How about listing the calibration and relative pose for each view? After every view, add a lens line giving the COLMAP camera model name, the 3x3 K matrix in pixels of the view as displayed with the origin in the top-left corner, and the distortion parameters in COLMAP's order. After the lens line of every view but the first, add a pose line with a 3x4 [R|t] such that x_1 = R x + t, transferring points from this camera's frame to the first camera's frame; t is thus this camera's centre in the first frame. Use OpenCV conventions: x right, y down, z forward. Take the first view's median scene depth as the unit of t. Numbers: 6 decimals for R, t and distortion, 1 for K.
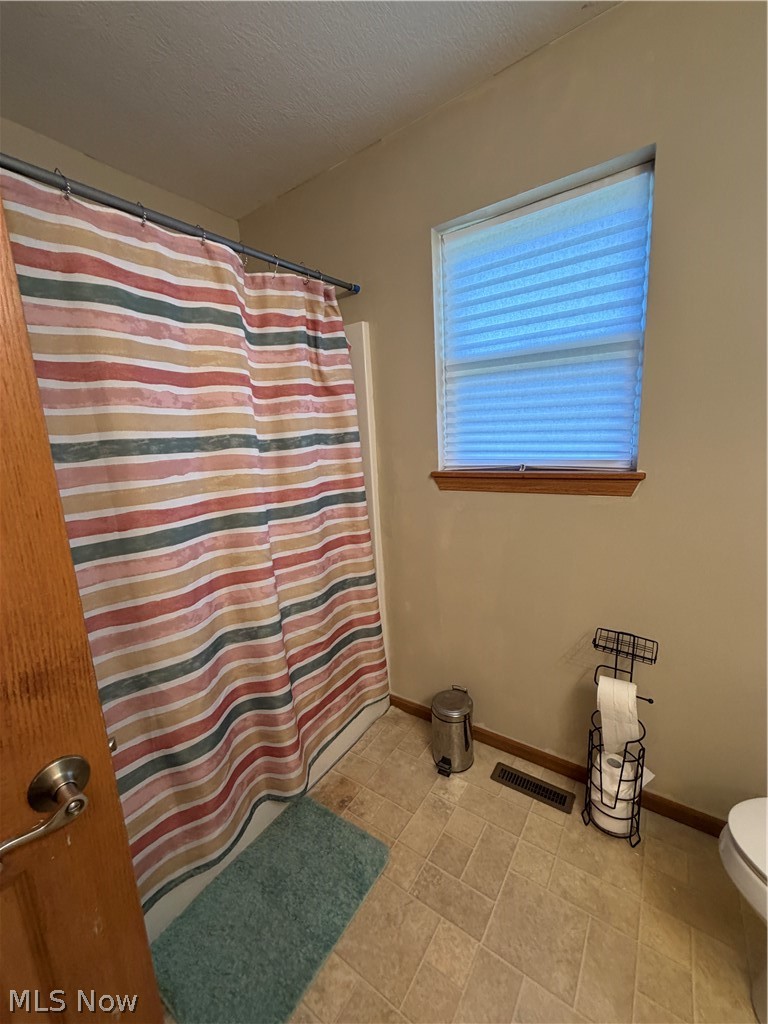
lens RADIAL K [[405.9, 0, 384.1], [0, 405.9, 510.2], [0, 0, 1]] dist [-0.001079, -0.000367]
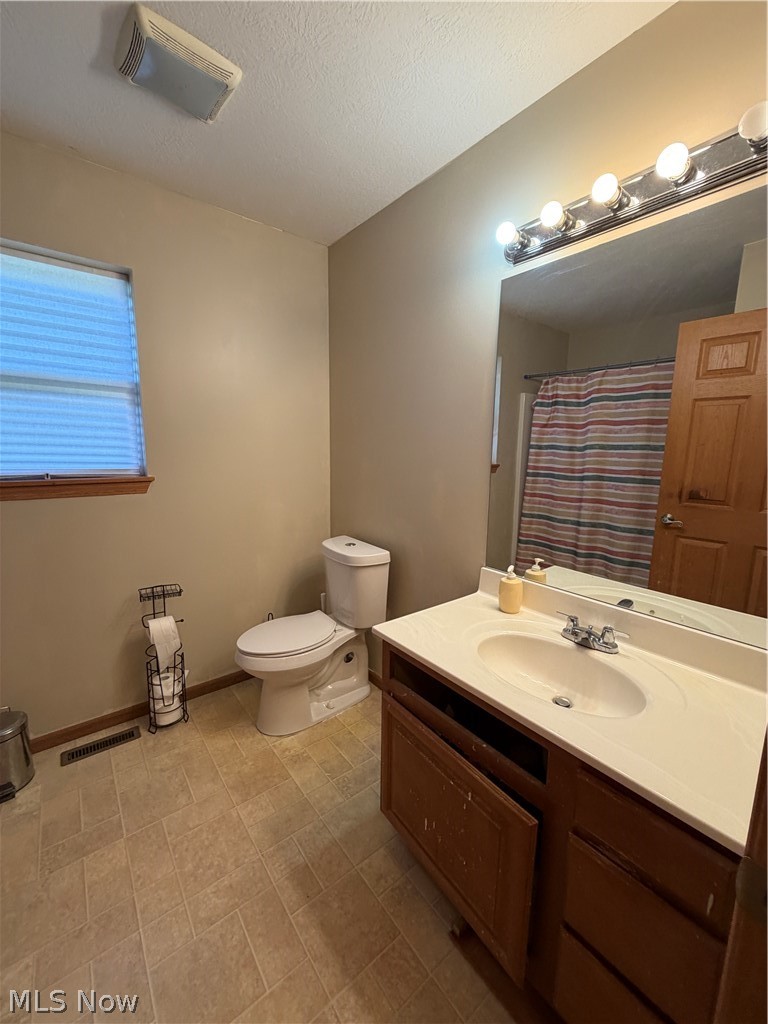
lens RADIAL K [[405.9, 0, 384.1], [0, 405.9, 510.2], [0, 0, 1]] dist [-0.001079, -0.000367]
pose [[0.285554, -0.092242, 0.953913, -0.523768], [0.143643, 0.988233, 0.052561, 0.069969], [-0.947537, 0.122014, 0.295444, -0.235183]]
